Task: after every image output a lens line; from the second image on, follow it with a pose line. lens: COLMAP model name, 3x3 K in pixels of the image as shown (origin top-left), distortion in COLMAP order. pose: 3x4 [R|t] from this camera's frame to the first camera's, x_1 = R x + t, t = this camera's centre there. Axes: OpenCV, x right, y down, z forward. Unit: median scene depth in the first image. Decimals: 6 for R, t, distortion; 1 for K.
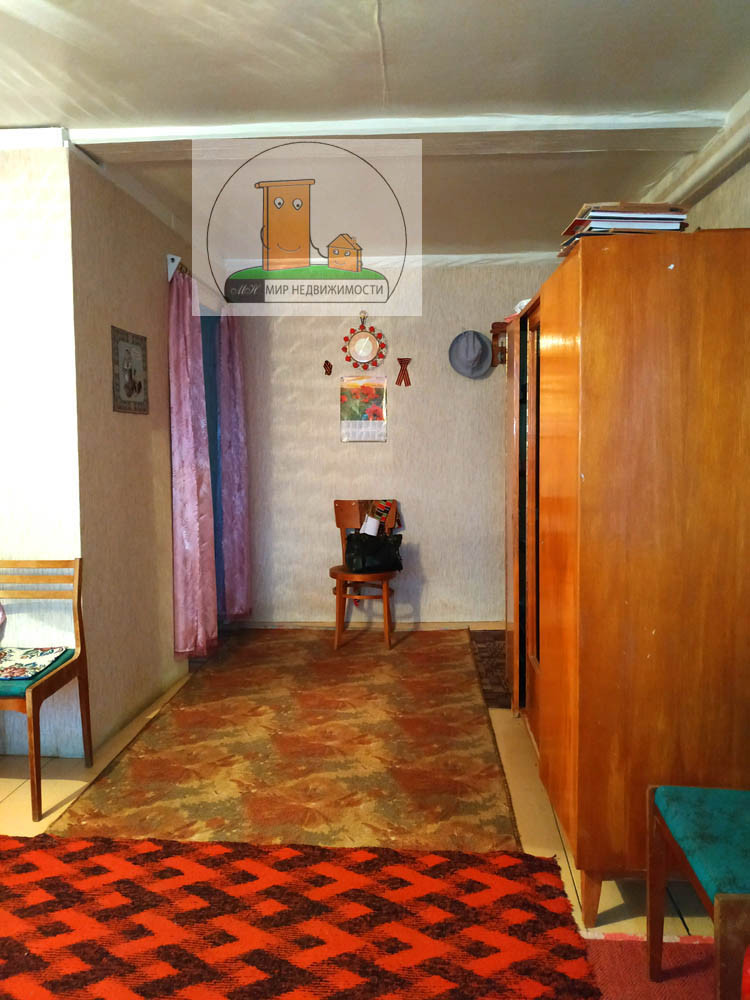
lens RADIAL K [[727.2, 0, 370.3], [0, 727.2, 495.6], [0, 0, 1]] dist [0.009536, -0.019069]
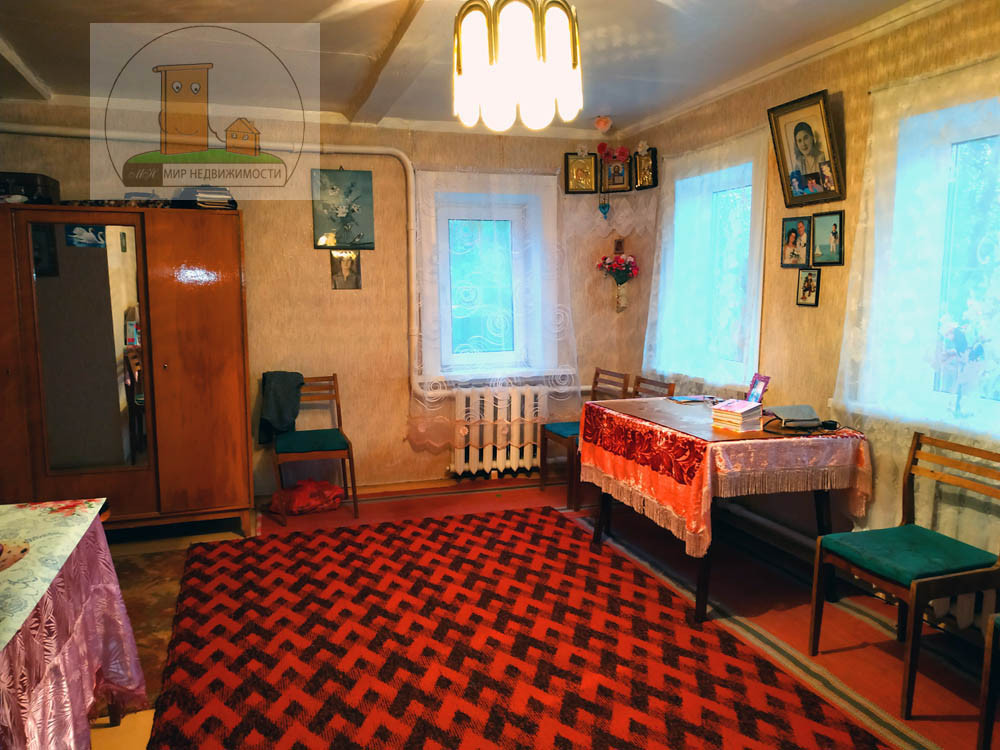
lens RADIAL K [[727.2, 0, 490.3], [0, 727.2, 385.8], [0, 0, 1]] dist [0.009536, -0.019069]
pose [[-0.379108, -0.121774, 0.917305, -1.418398], [0.078734, 0.983464, 0.163096, -0.093836], [-0.921997, 0.134055, -0.363251, 0.824739]]
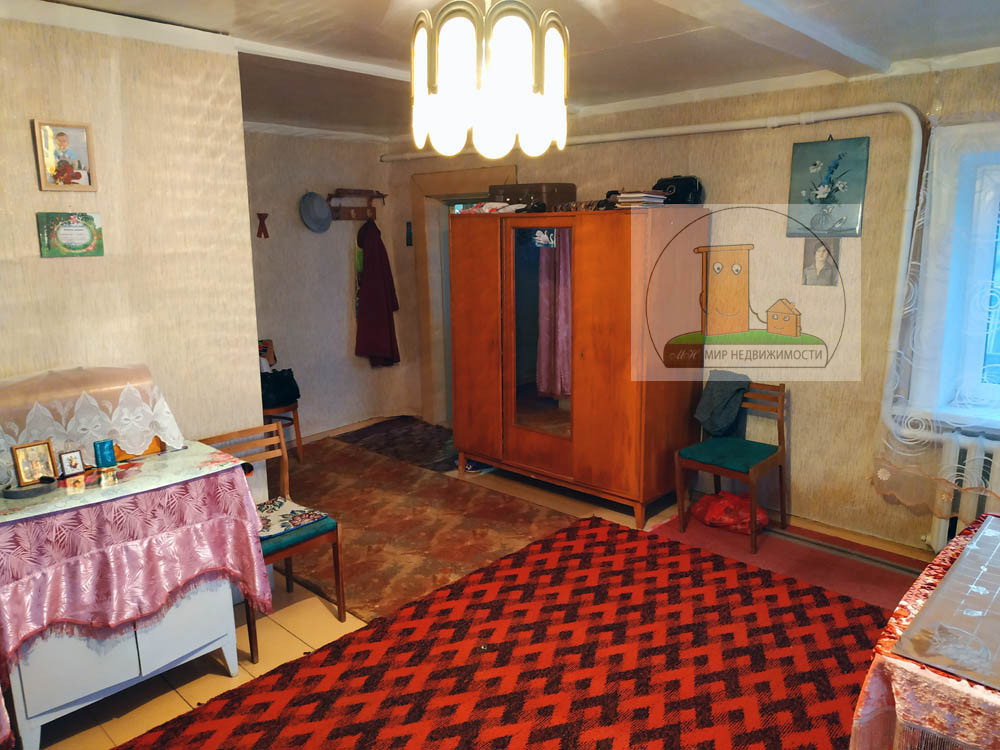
lens RADIAL K [[727.2, 0, 491.6], [0, 727.2, 372.3], [0, 0, 1]] dist [0.009536, -0.019069]
pose [[0.638740, -0.152142, 0.754231, -1.174487], [0.072269, 0.987785, 0.138051, -0.144269], [-0.766022, -0.033672, 0.641932, -0.012108]]
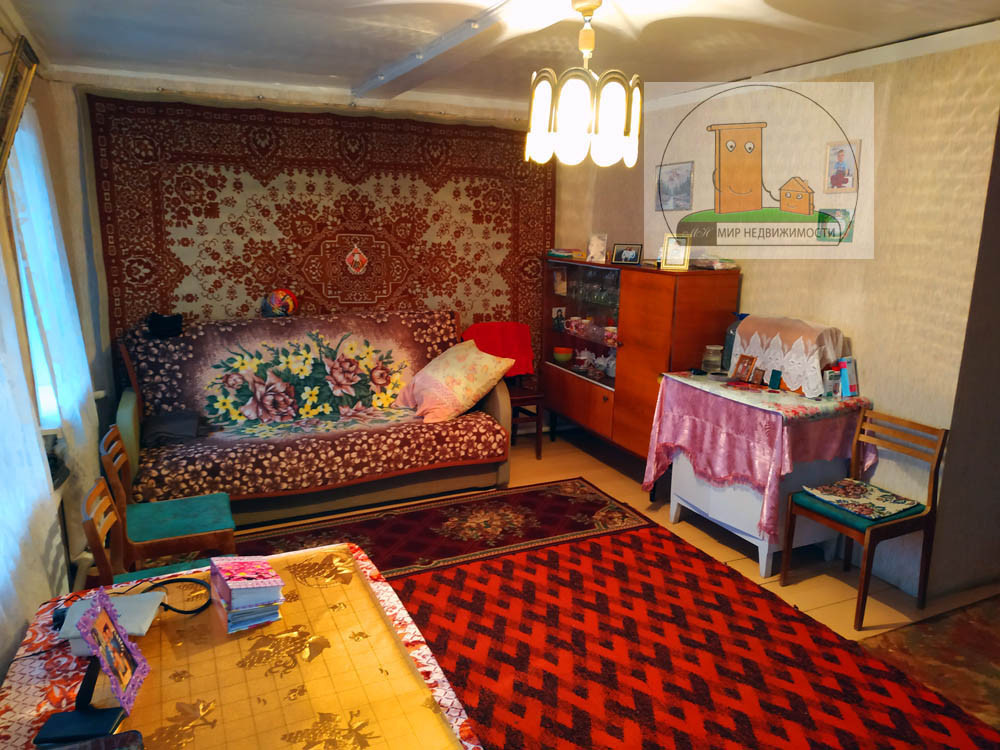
lens RADIAL K [[727.2, 0, 504.8], [0, 727.2, 379.4], [0, 0, 1]] dist [0.009536, -0.019069]
pose [[0.486385, 0.199233, -0.850727, 0.221707], [-0.085758, 0.979840, 0.180440, -0.145596], [0.869526, -0.014806, 0.493665, -0.134003]]
